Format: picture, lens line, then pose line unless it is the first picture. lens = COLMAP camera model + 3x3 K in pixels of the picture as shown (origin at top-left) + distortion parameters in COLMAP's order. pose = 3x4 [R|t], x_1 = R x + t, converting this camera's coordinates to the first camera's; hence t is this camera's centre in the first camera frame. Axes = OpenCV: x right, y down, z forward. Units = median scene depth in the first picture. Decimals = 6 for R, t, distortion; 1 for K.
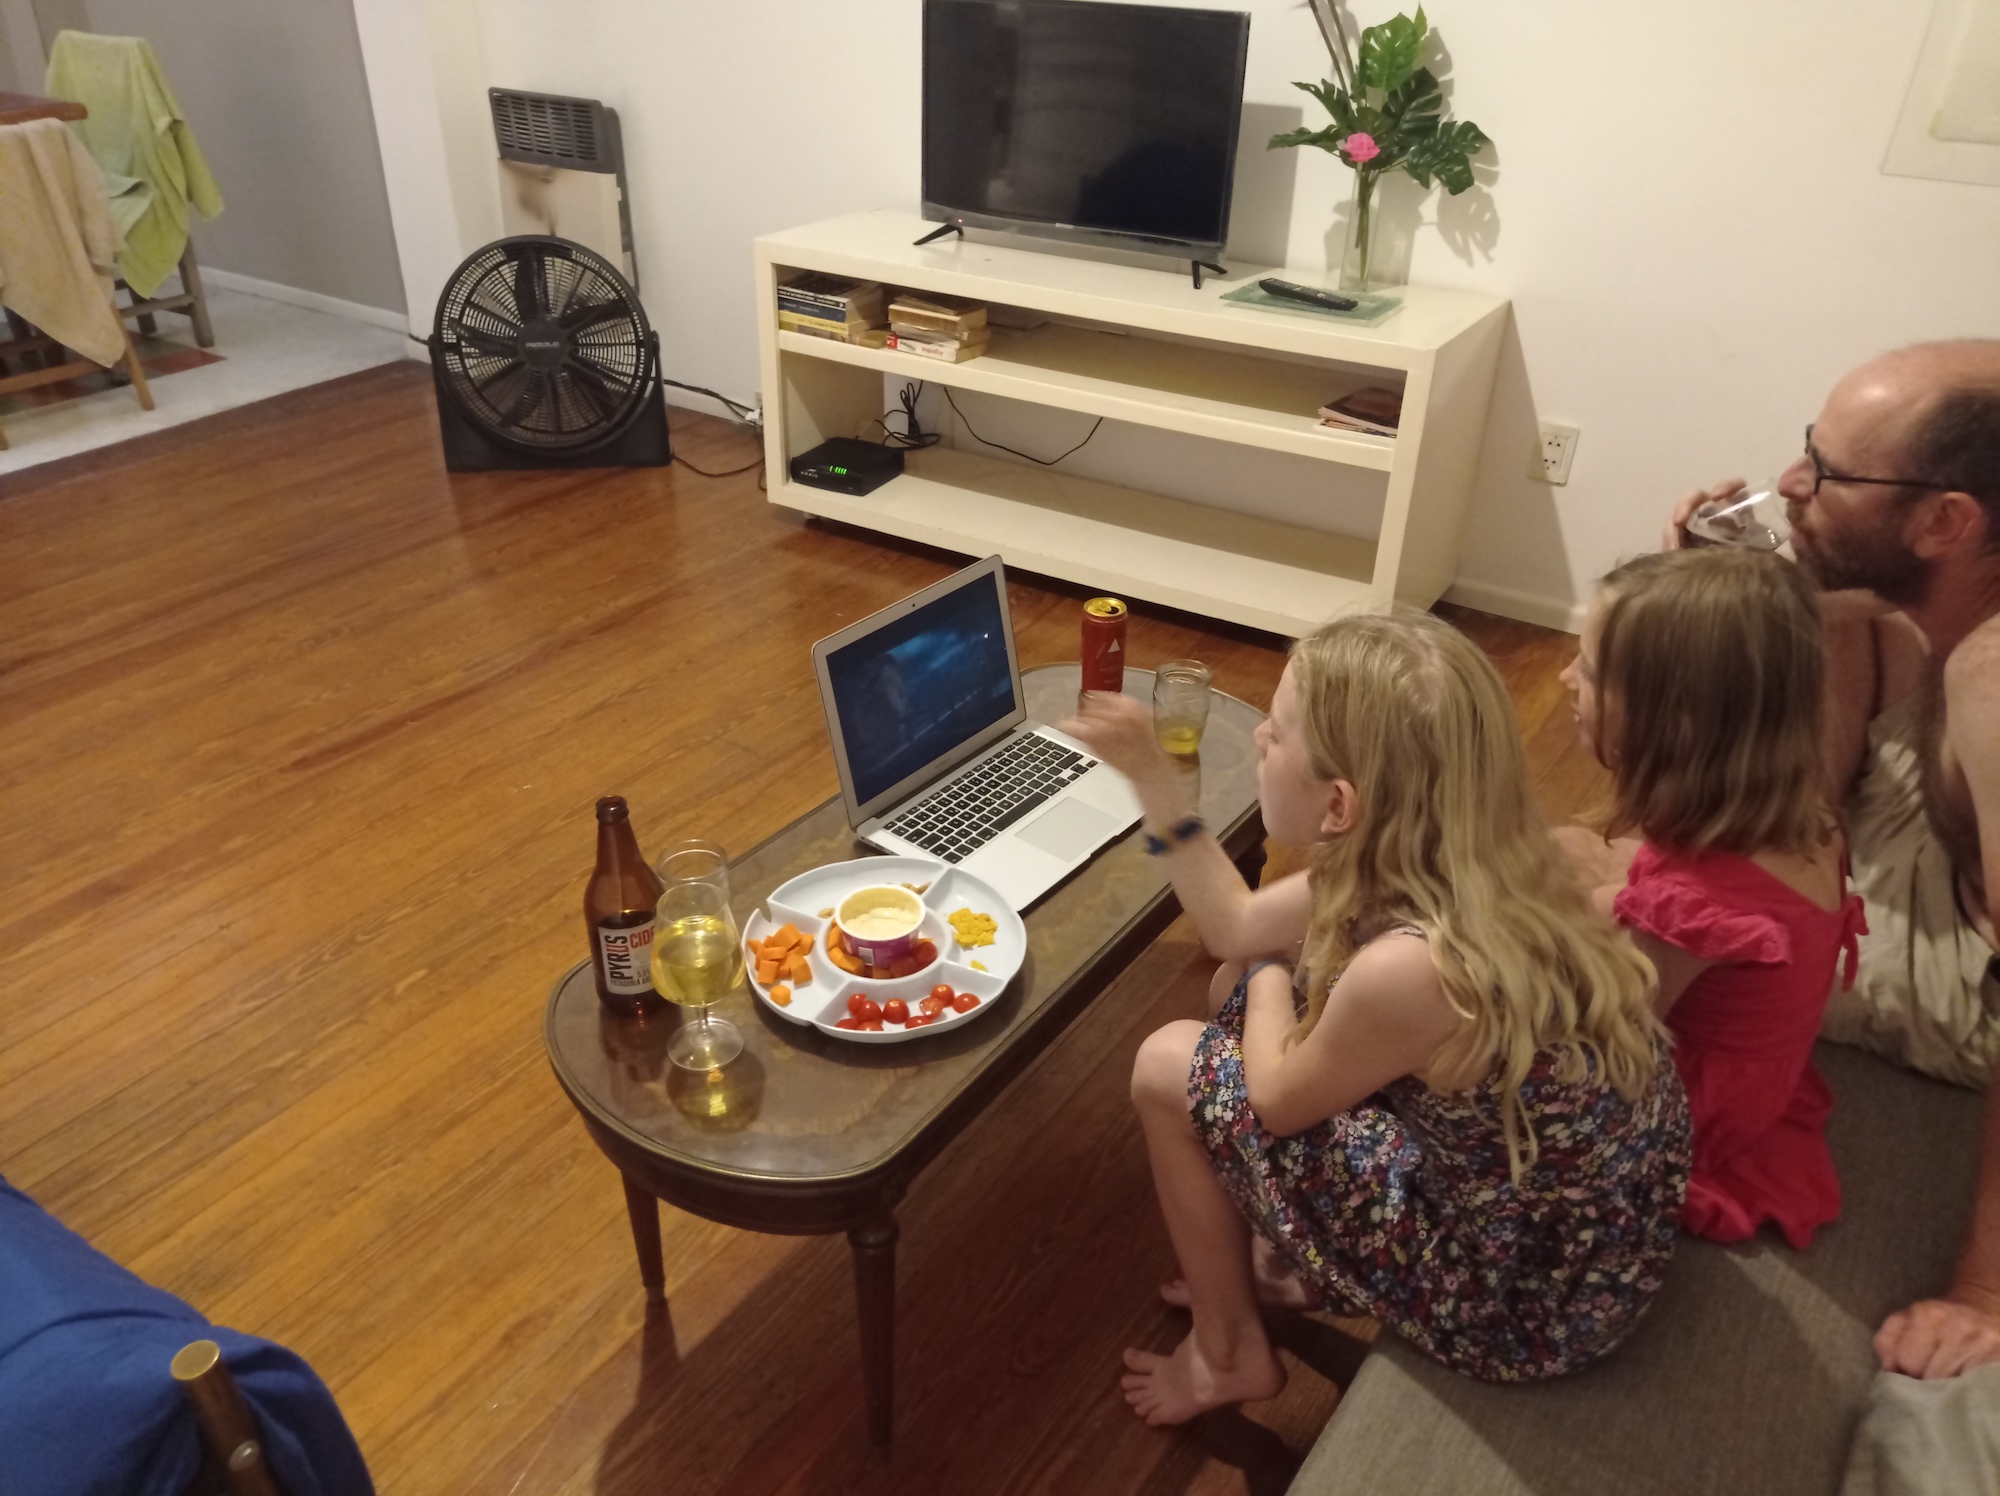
lens RADIAL K [[1570.2, 0, 1000.0], [0, 1570.2, 748.0], [0, 0, 1]] dist [0.106067, -0.158607]
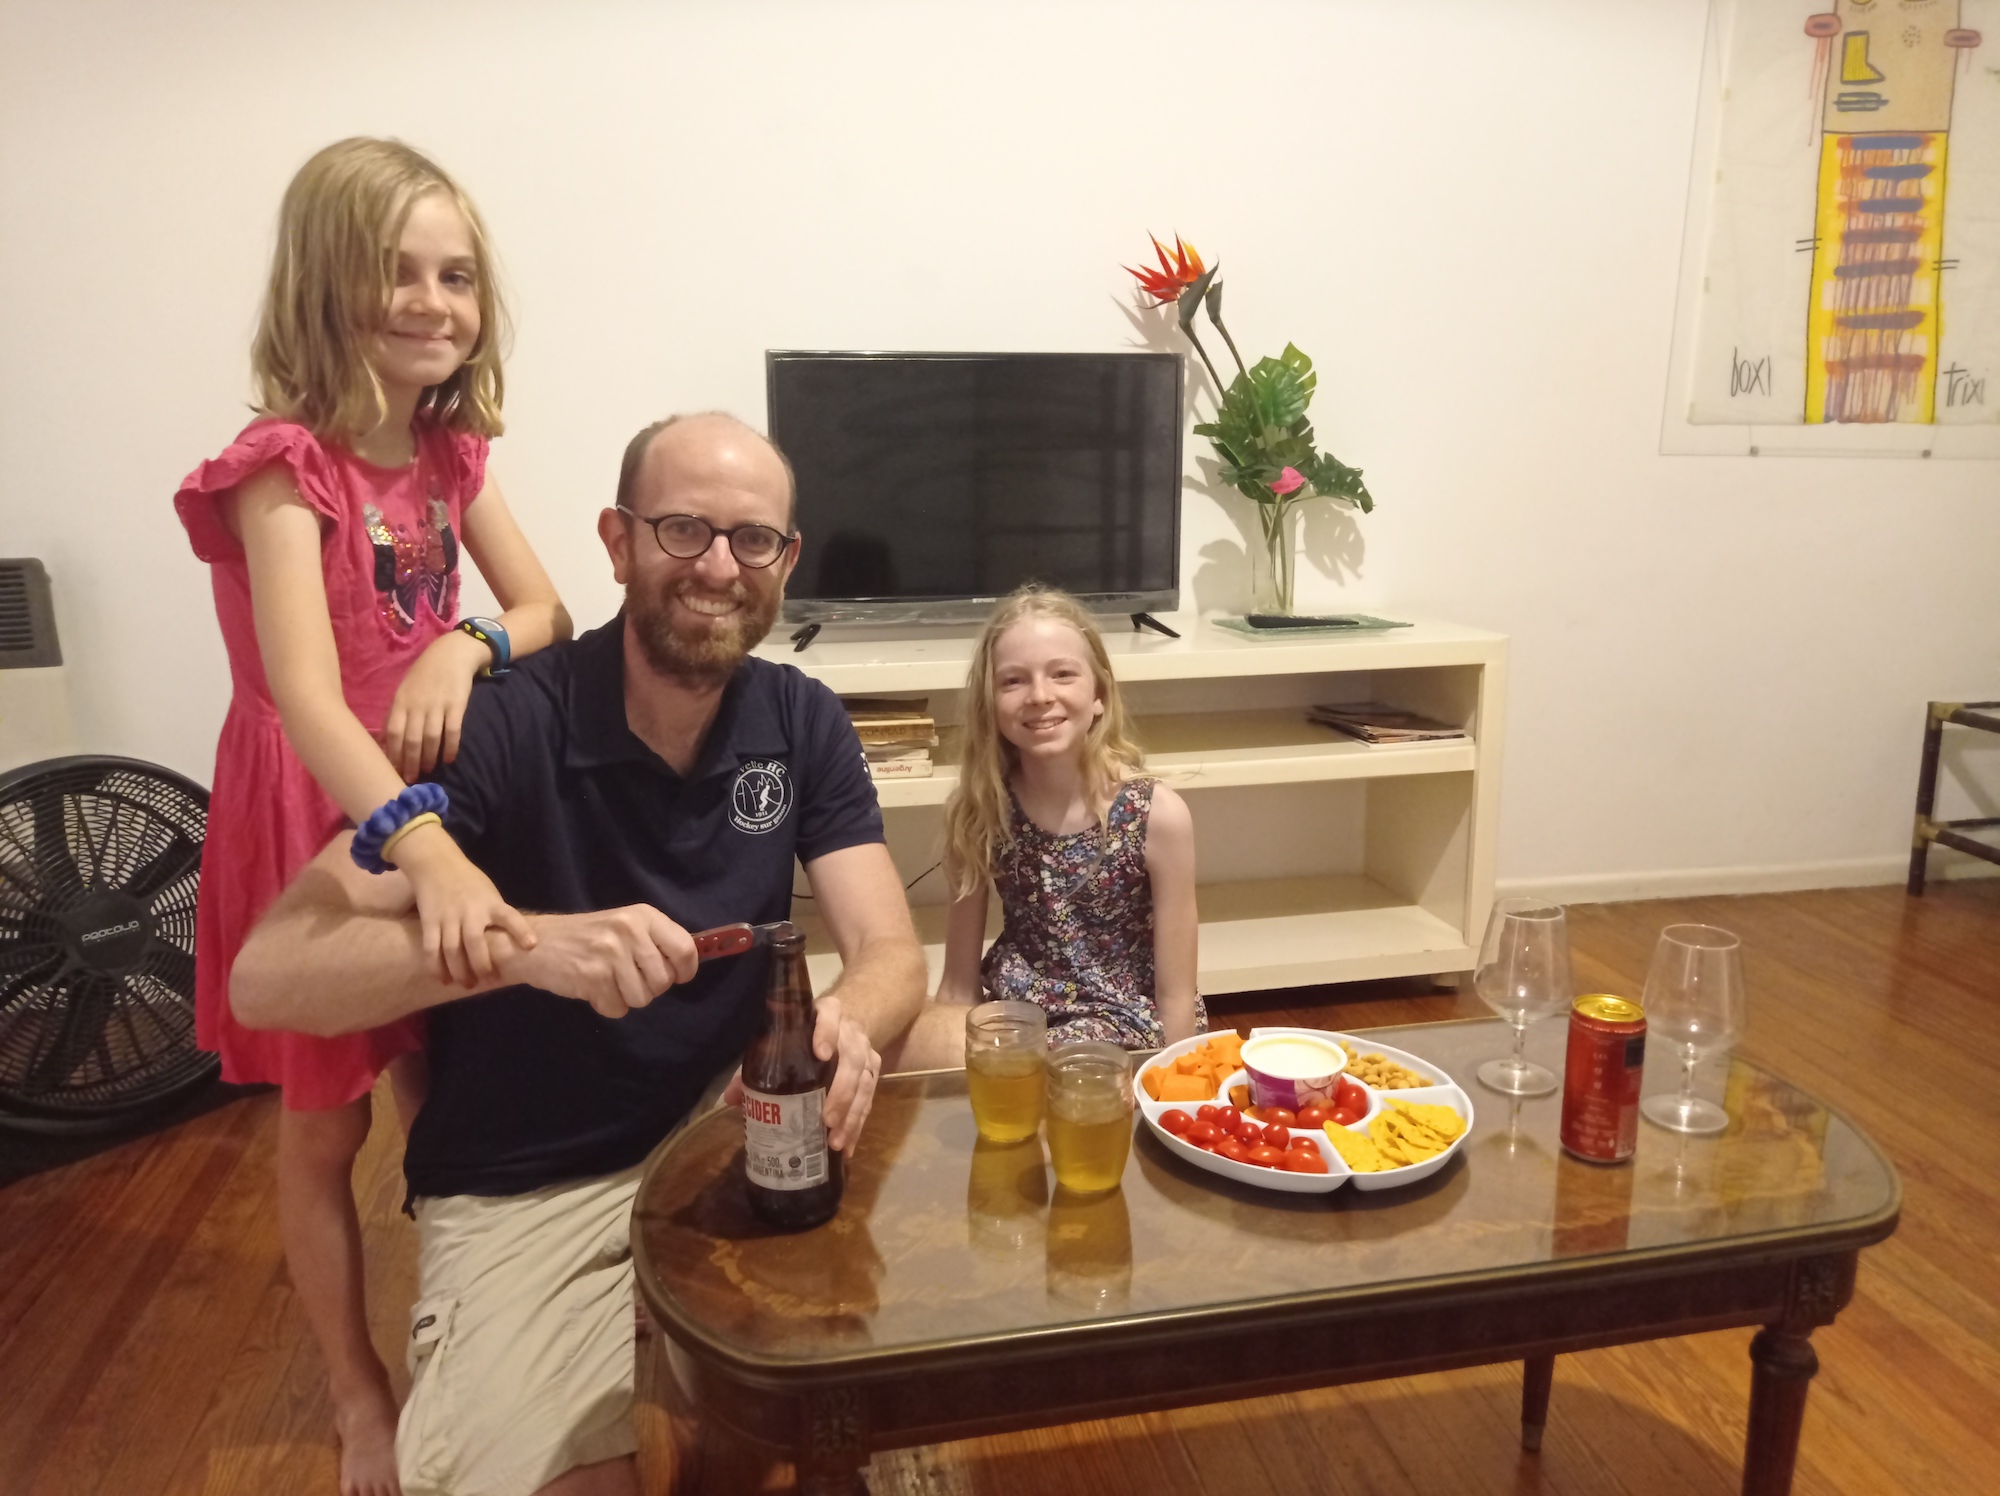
lens RADIAL K [[1516.7, 0, 1000.0], [0, 1516.7, 748.0], [0, 0, 1]] dist [-0.001759, -0.001356]
pose [[0.696028, -0.173089, 0.696840, -0.494649], [0.364442, 0.921365, -0.135158, -0.138882], [-0.618650, 0.348032, 0.704377, 0.436418]]
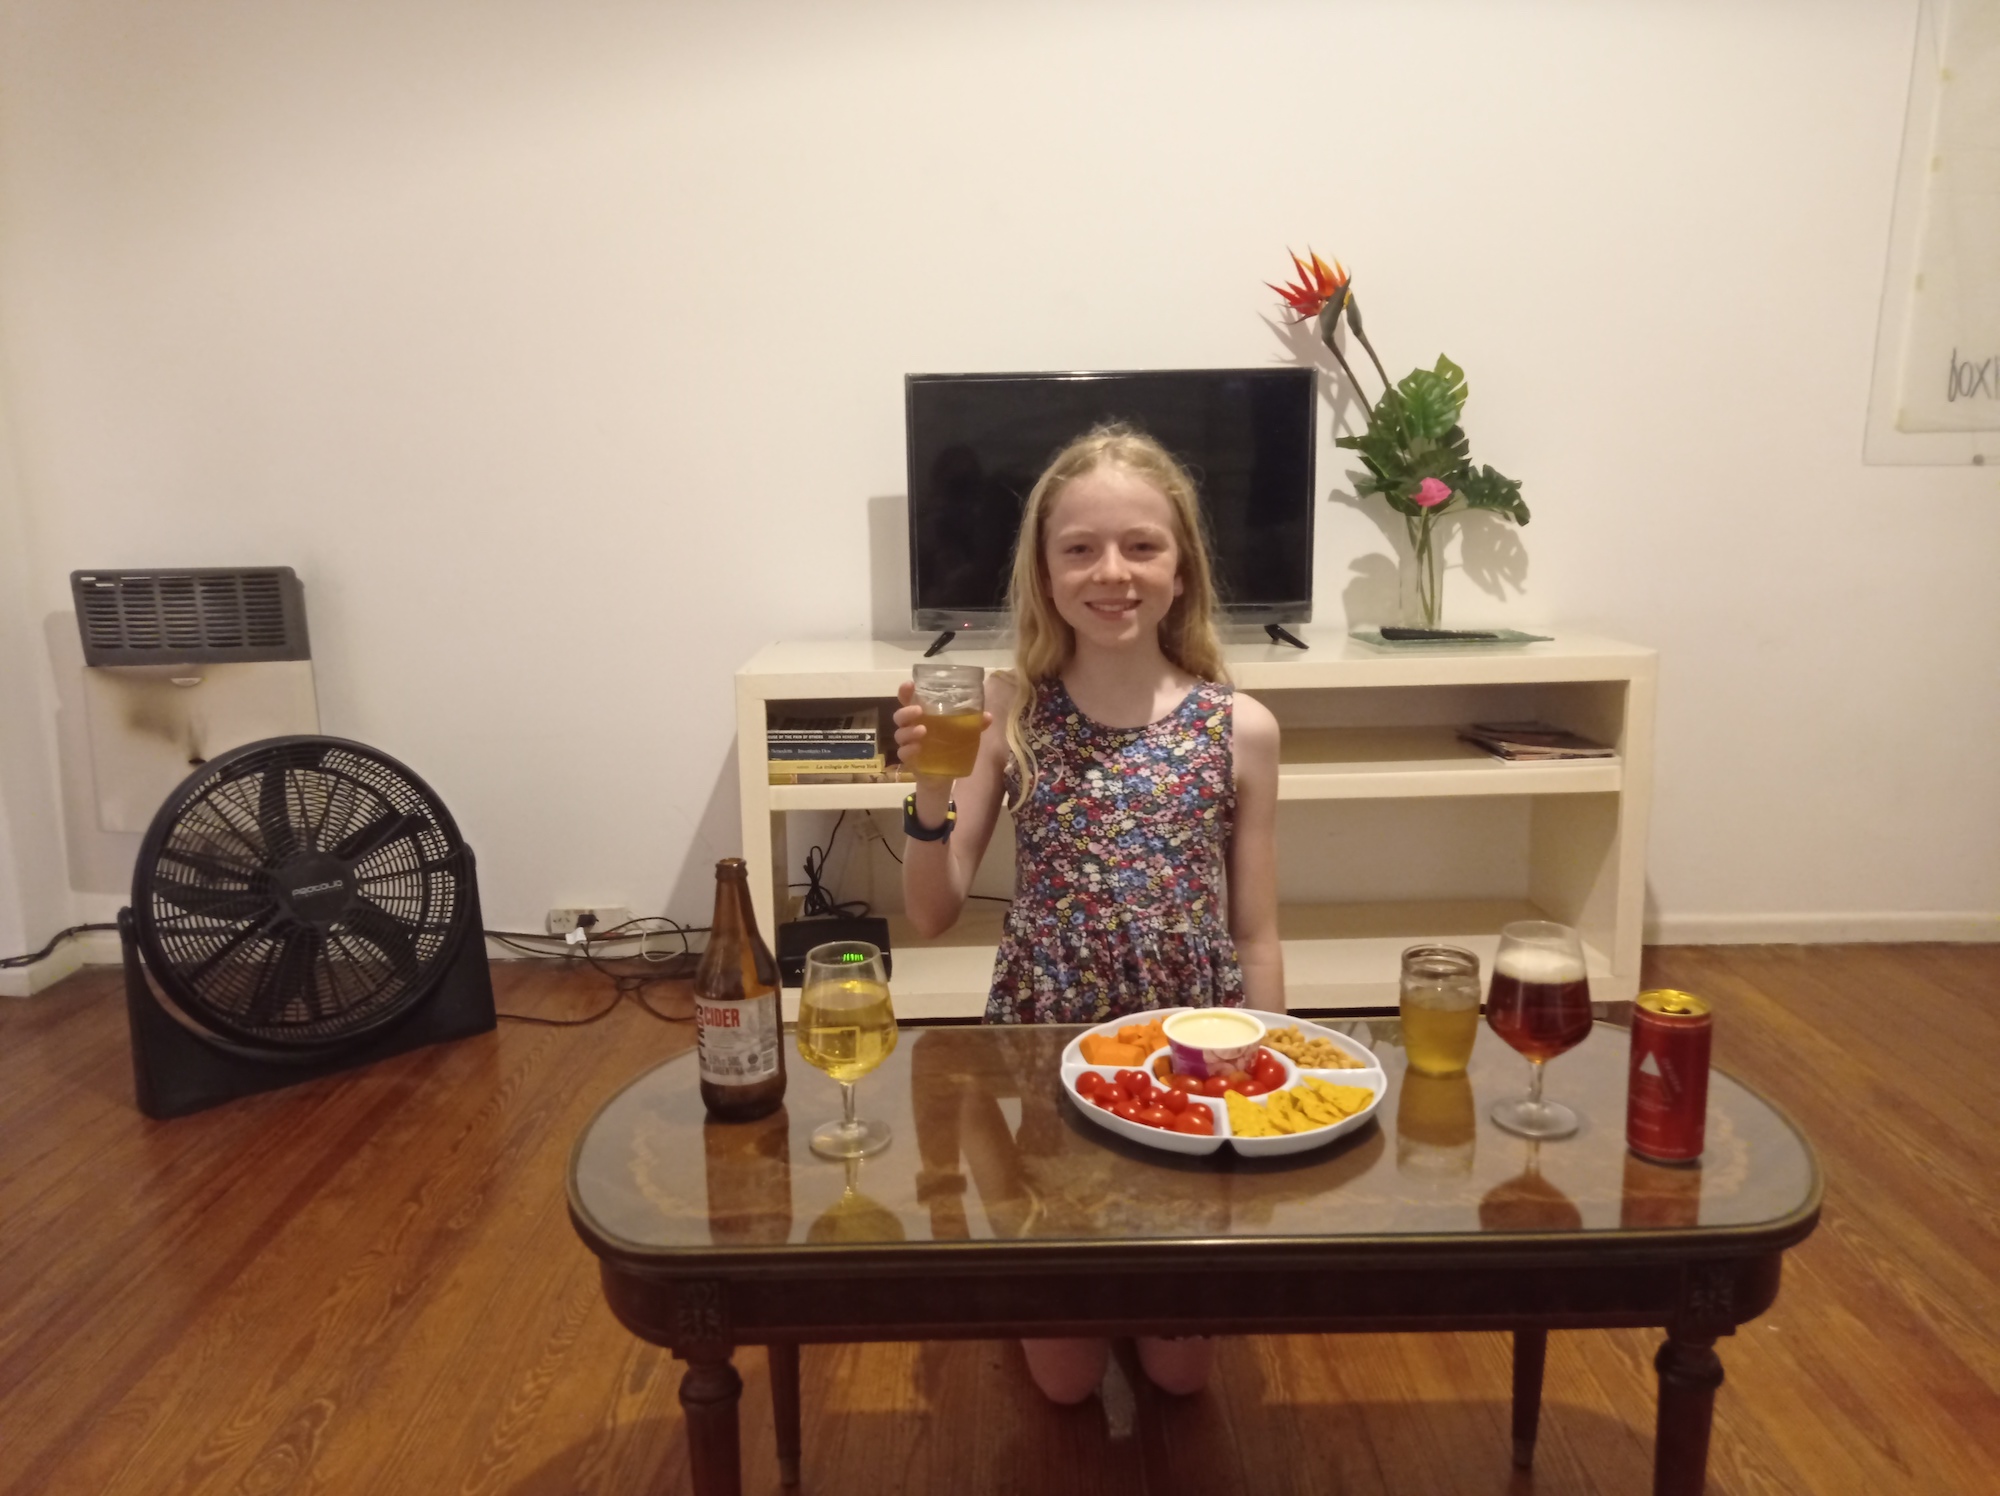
lens RADIAL K [[1519.2, 0, 1000.0], [0, 1519.2, 748.0], [0, 0, 1]] dist [-0.007298, 0.003379]
pose [[0.824896, -0.137779, 0.548237, -0.444170], [0.302416, 0.926946, -0.222072, -0.091299], [-0.477589, 0.348982, 0.806301, 0.374092]]
